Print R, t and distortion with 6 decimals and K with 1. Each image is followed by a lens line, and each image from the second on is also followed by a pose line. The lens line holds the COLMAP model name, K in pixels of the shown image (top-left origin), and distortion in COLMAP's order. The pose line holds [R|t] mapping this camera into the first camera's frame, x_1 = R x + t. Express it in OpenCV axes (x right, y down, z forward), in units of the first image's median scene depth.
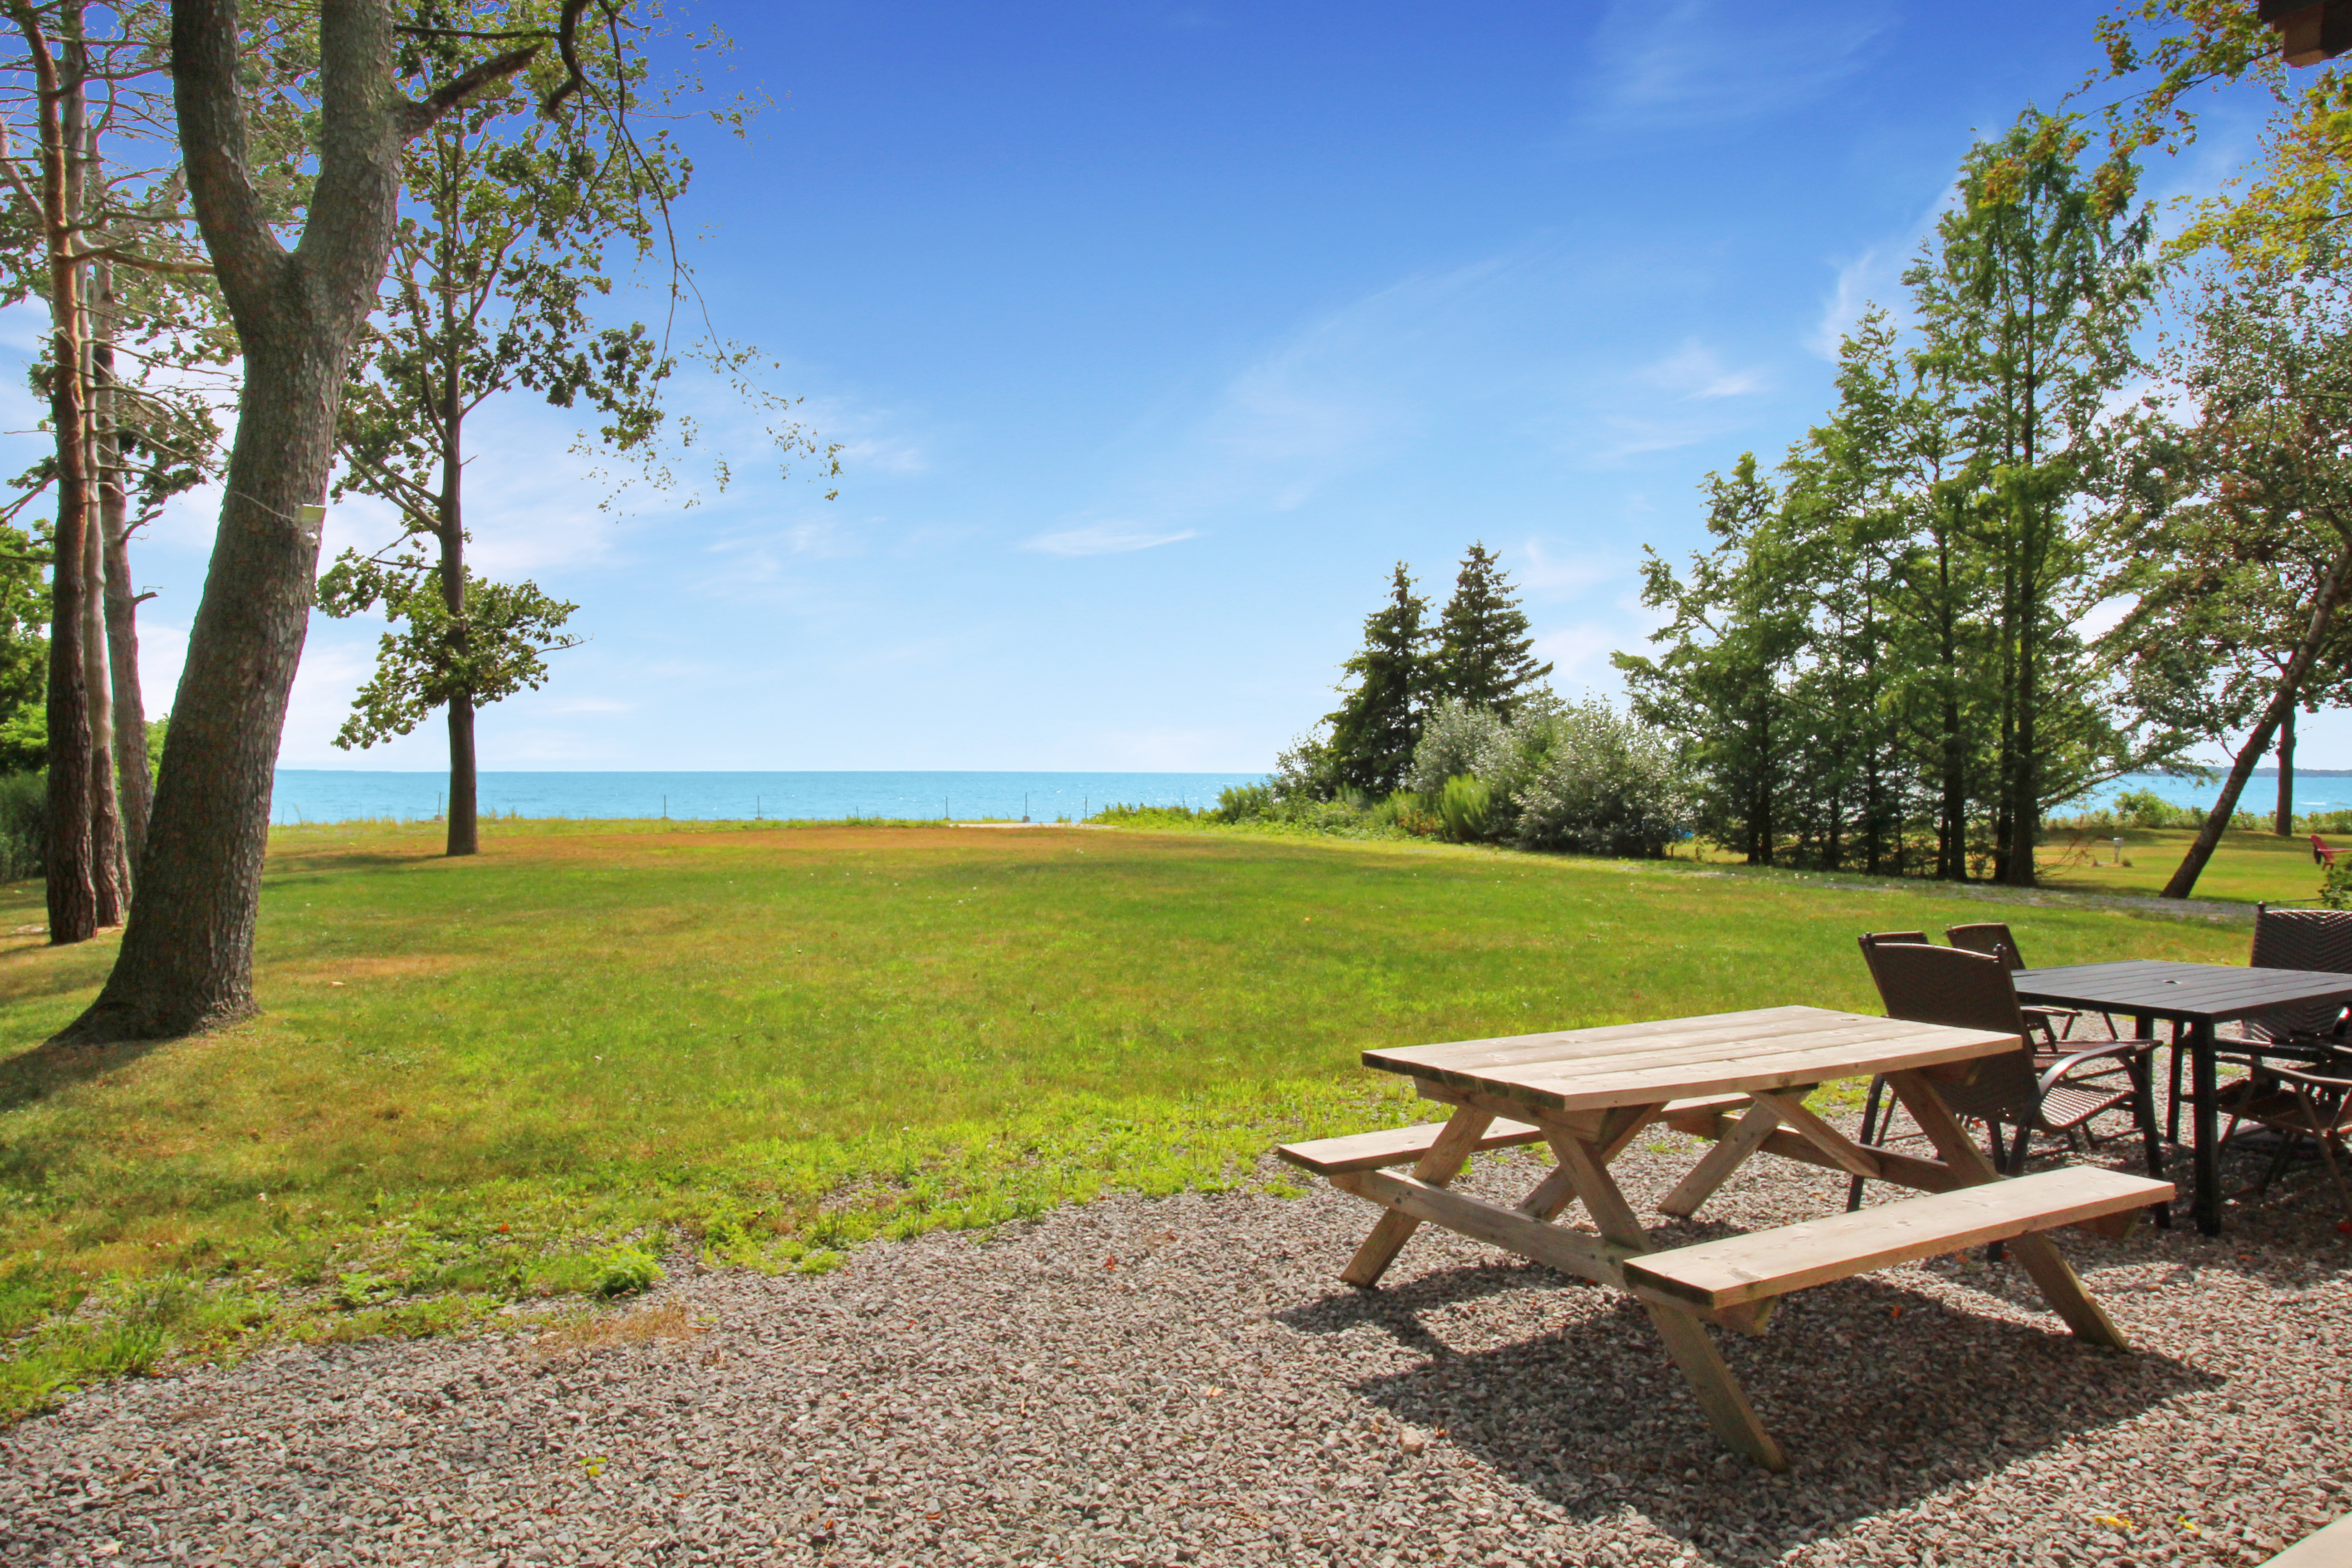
lens RADIAL K [[1969.4, 0, 1176.0], [0, 1969.4, 784.0], [0, 0, 1]] dist [-0.154778, 0.163137]
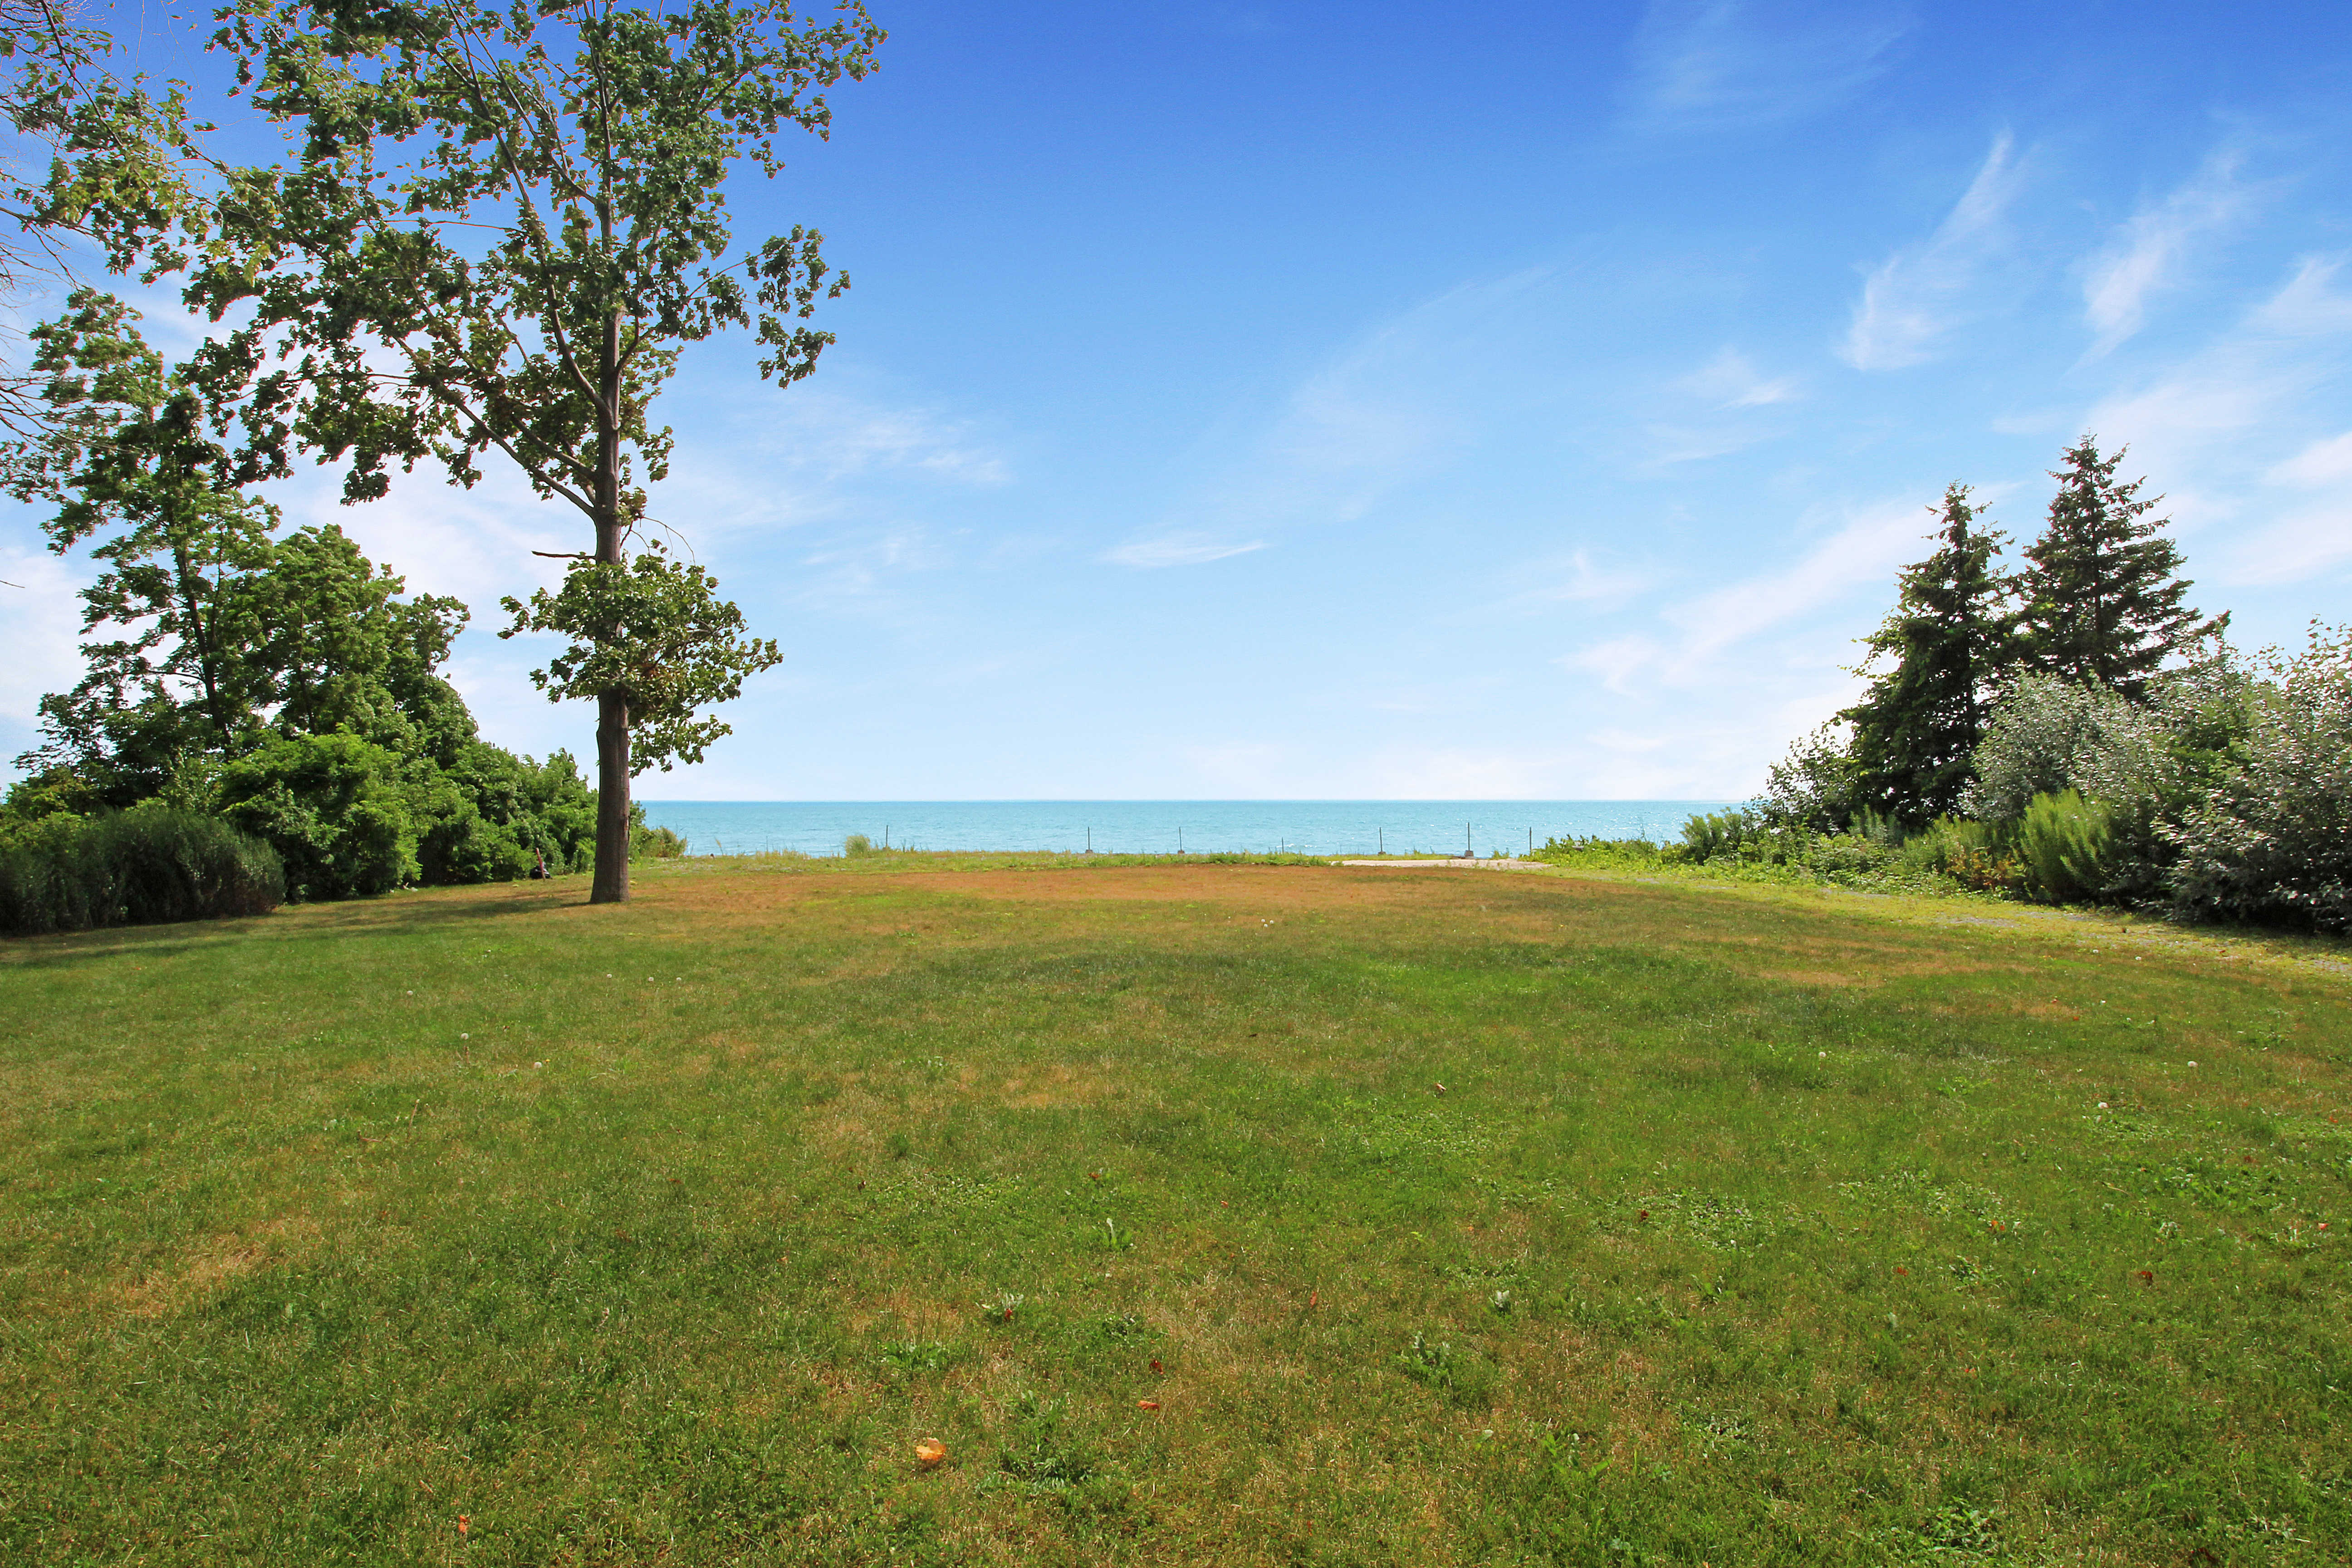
lens RADIAL K [[1371.3, 0, 1176.0], [0, 1371.3, 784.0], [0, 0, 1]] dist [-0.032729, 0.001299]
pose [[0.897572, -0.014600, -0.440626, 0.077556], [0.004089, 0.999684, -0.024796, 0.002165], [0.440849, 0.020455, 0.897348, 0.459136]]
